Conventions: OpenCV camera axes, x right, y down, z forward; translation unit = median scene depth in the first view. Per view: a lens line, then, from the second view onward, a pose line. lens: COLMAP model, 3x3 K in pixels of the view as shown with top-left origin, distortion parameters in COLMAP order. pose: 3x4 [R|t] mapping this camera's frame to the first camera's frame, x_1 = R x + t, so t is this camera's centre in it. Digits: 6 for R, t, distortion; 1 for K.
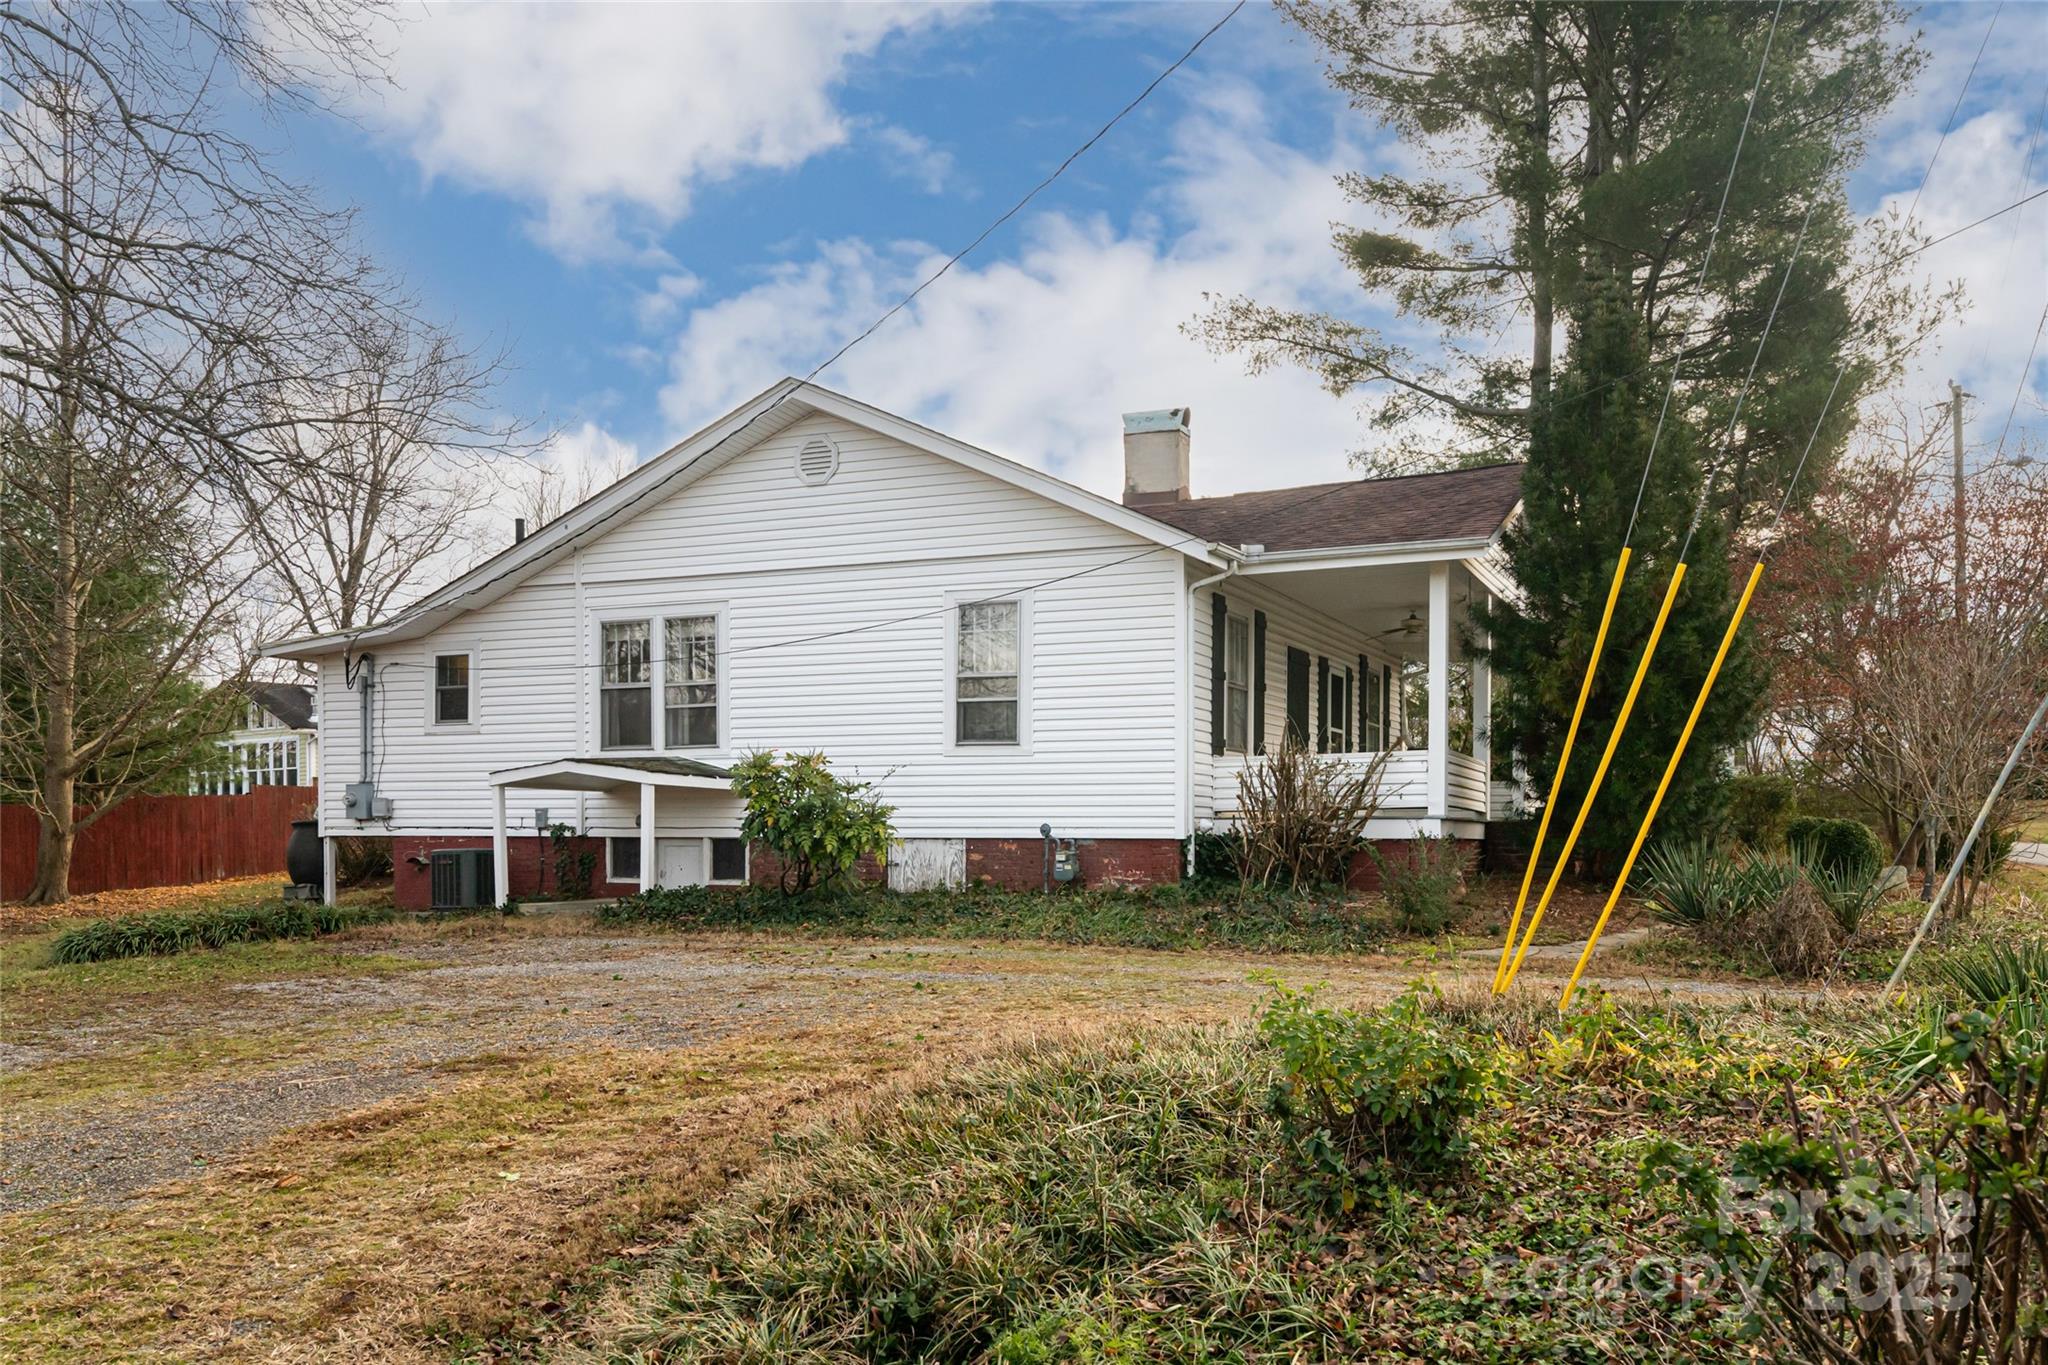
lens RADIAL K [[1488.7, 0, 1024.0], [0, 1488.7, 682.5], [0, 0, 1]] dist [0.000782, -0.001462]
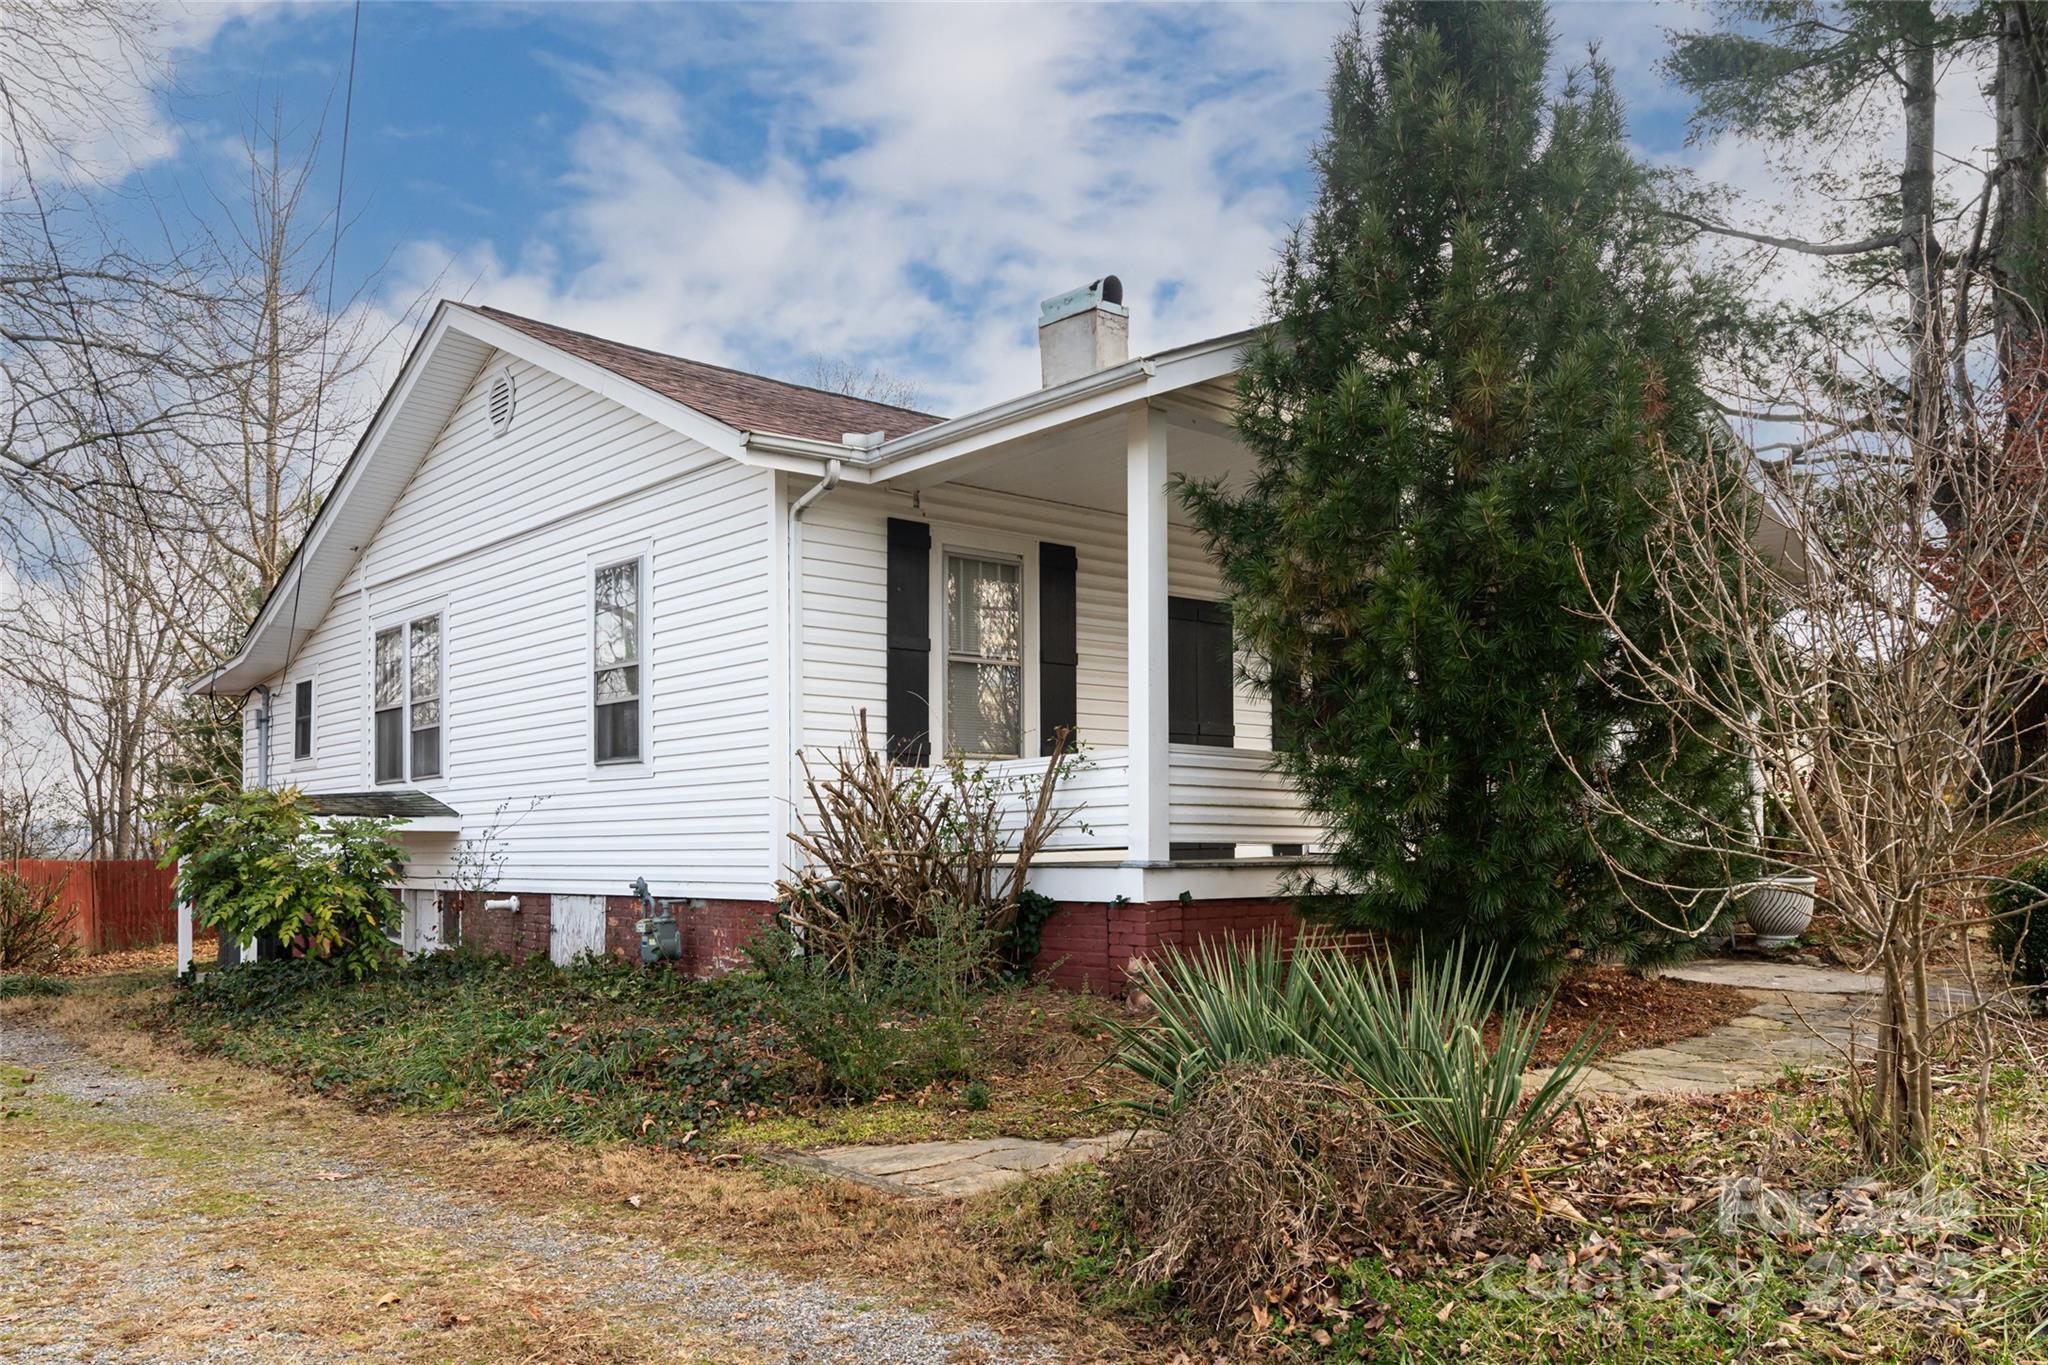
lens RADIAL K [[1488.7, 0, 1024.0], [0, 1488.7, 682.5], [0, 0, 1]] dist [0.000782, -0.001462]
pose [[0.907632, -0.054143, -0.416261, 0.450435], [0.046657, 0.998514, -0.028144, 0.032479], [0.417166, 0.006123, 0.908810, 0.436618]]
